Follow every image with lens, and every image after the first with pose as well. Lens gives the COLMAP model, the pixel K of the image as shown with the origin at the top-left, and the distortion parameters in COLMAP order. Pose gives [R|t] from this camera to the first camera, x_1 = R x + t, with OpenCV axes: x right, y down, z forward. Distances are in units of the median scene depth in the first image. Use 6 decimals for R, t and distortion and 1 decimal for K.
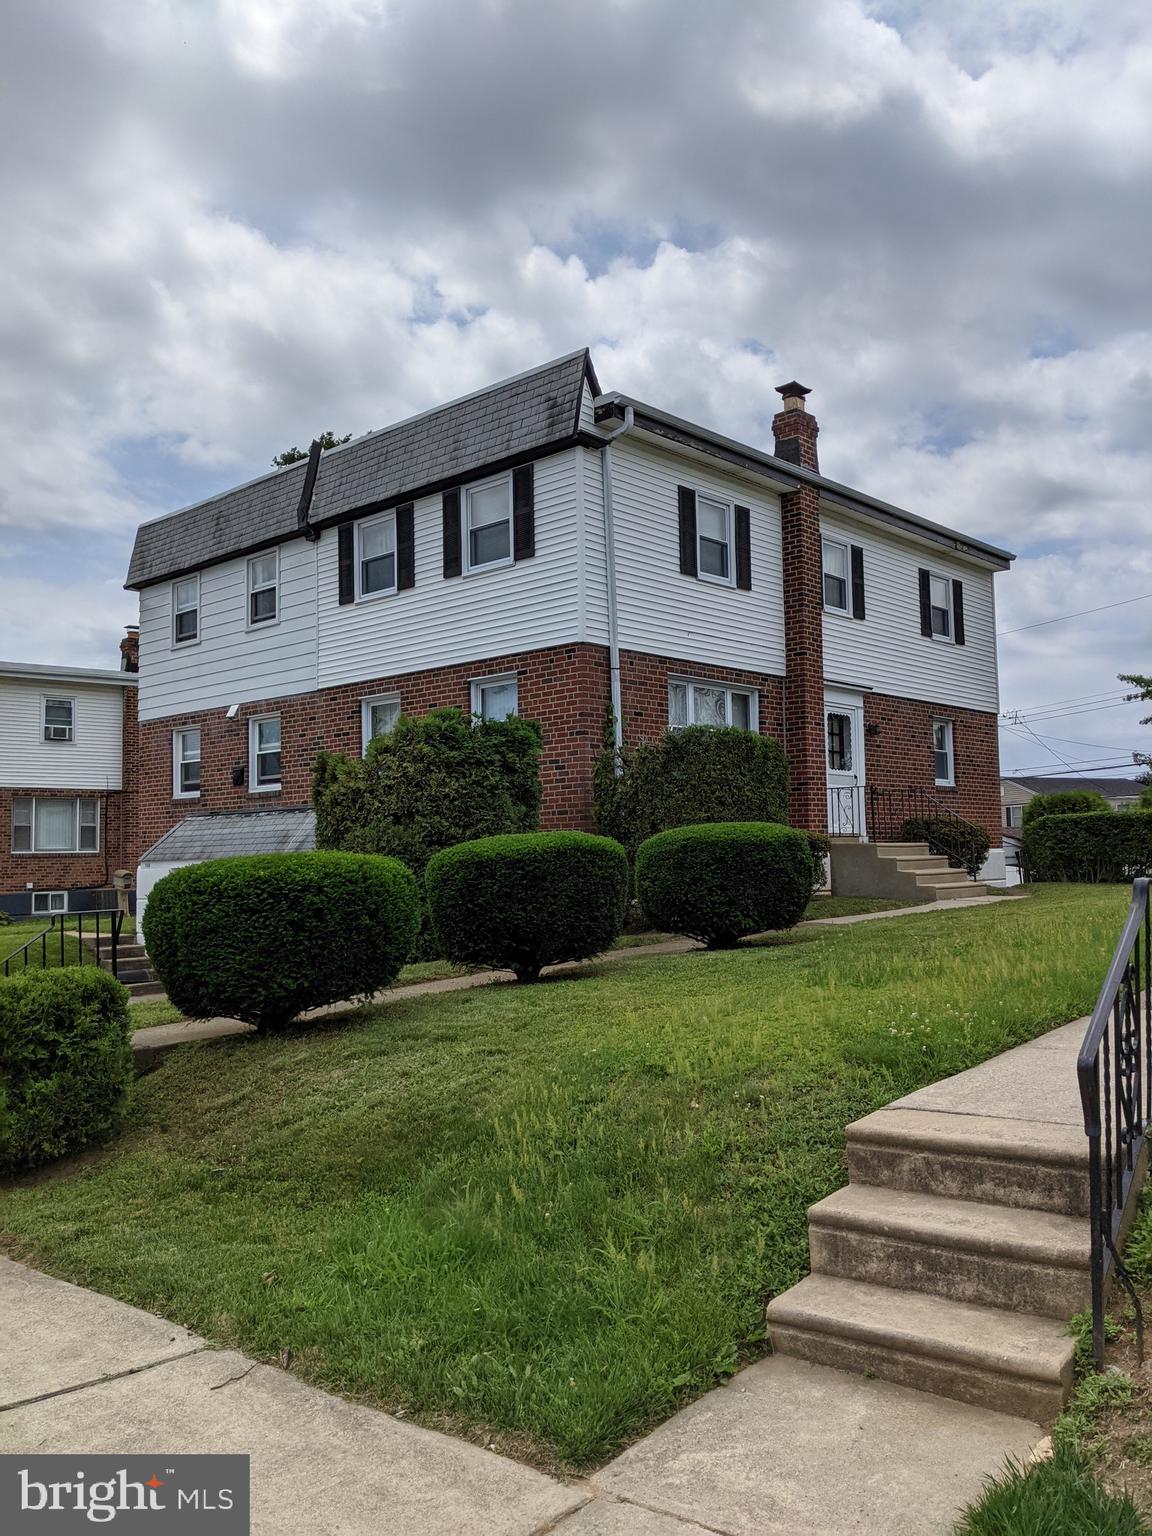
lens RADIAL K [[1241.5, 0, 584.8], [0, 1241.5, 771.0], [0, 0, 1]] dist [0.057388, -0.144185]
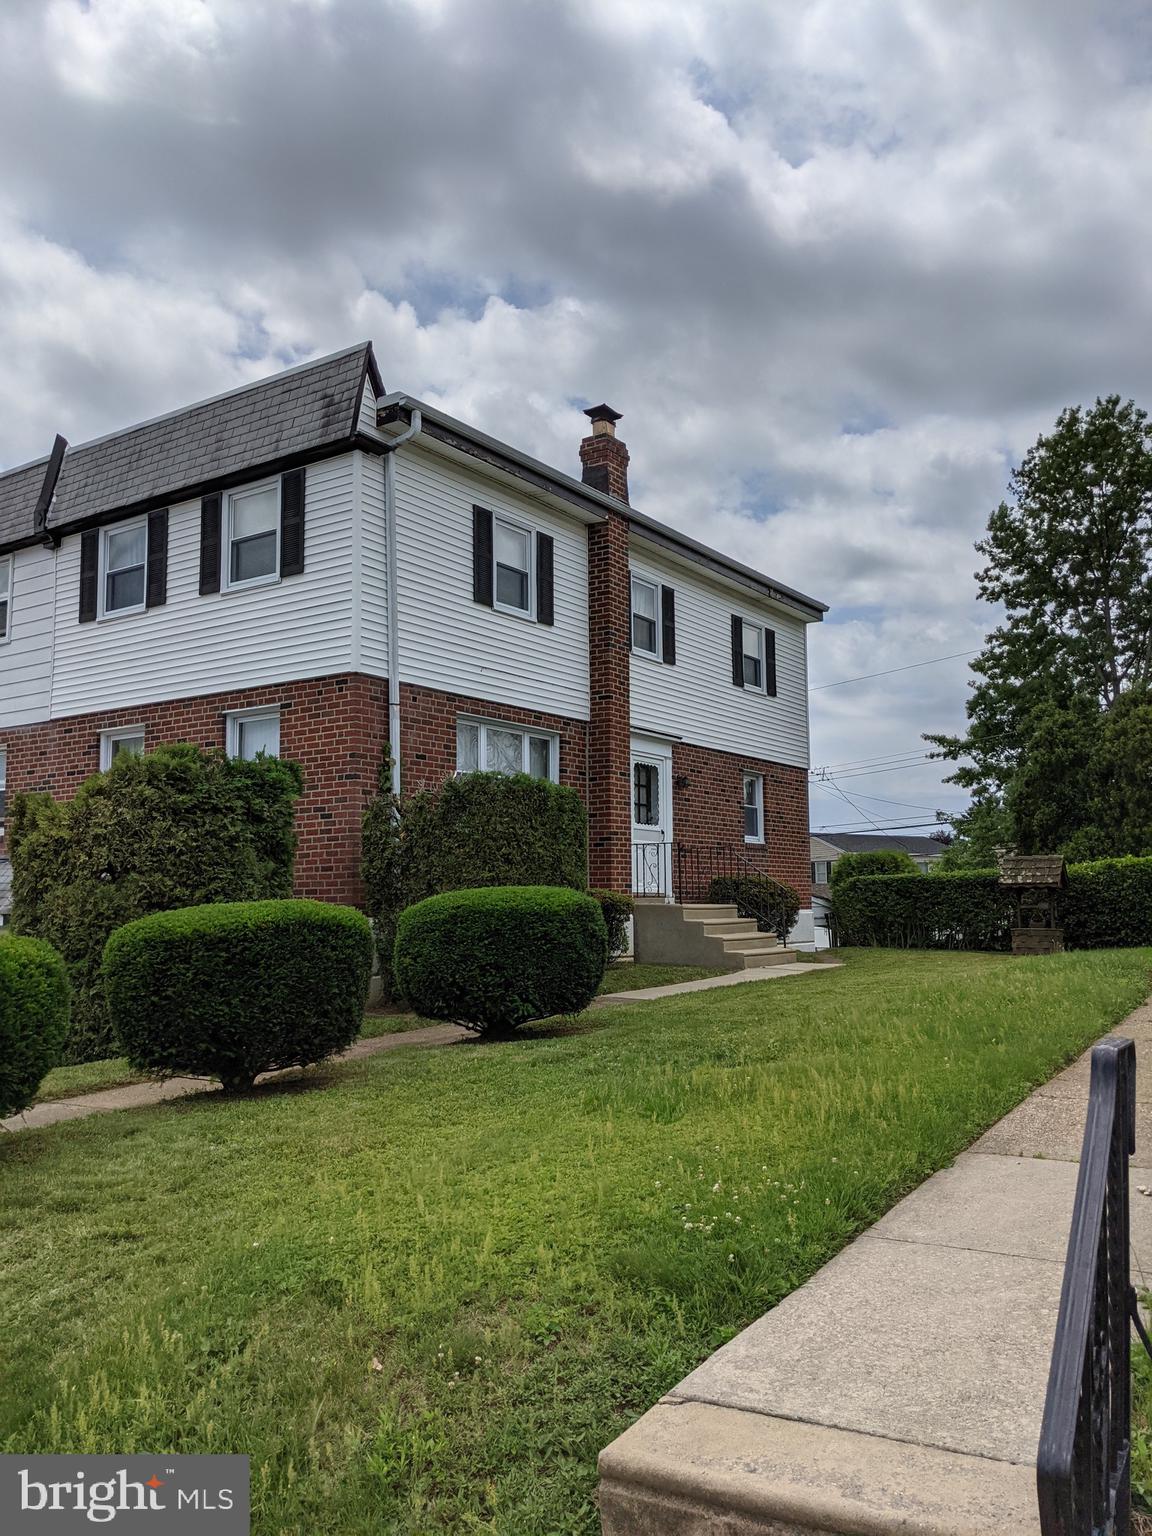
lens RADIAL K [[1241.5, 0, 581.2], [0, 1241.5, 772.7], [0, 0, 1]] dist [0.057388, -0.144185]
pose [[0.989647, 0.026285, 0.141096, 0.027507], [-0.021053, 0.999039, -0.038448, -0.003226], [-0.141971, 0.035079, 0.989249, 0.097074]]
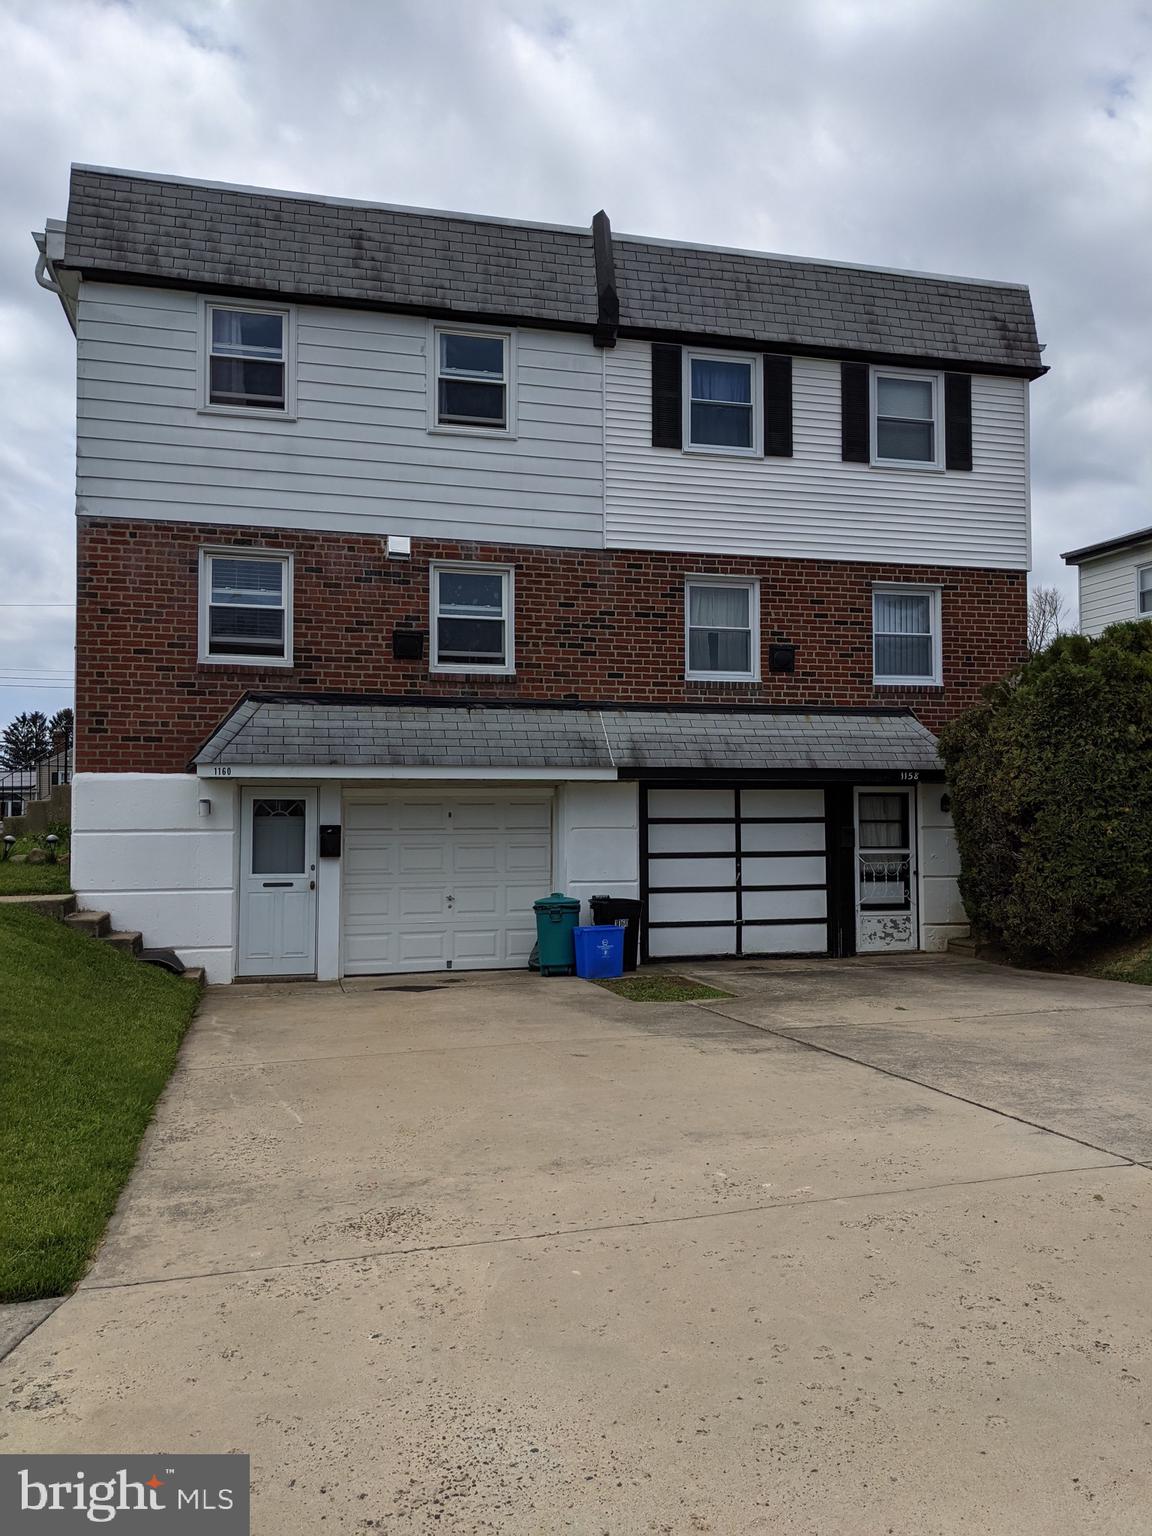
lens RADIAL K [[1241.5, 0, 571.9], [0, 1241.5, 776.1], [0, 0, 1]] dist [0.057388, -0.144185]
pose [[0.529797, 0.053537, 0.846433, -0.857414], [-0.066696, 0.997545, -0.021349, 0.089241], [-0.845498, -0.045143, 0.532067, 0.619940]]
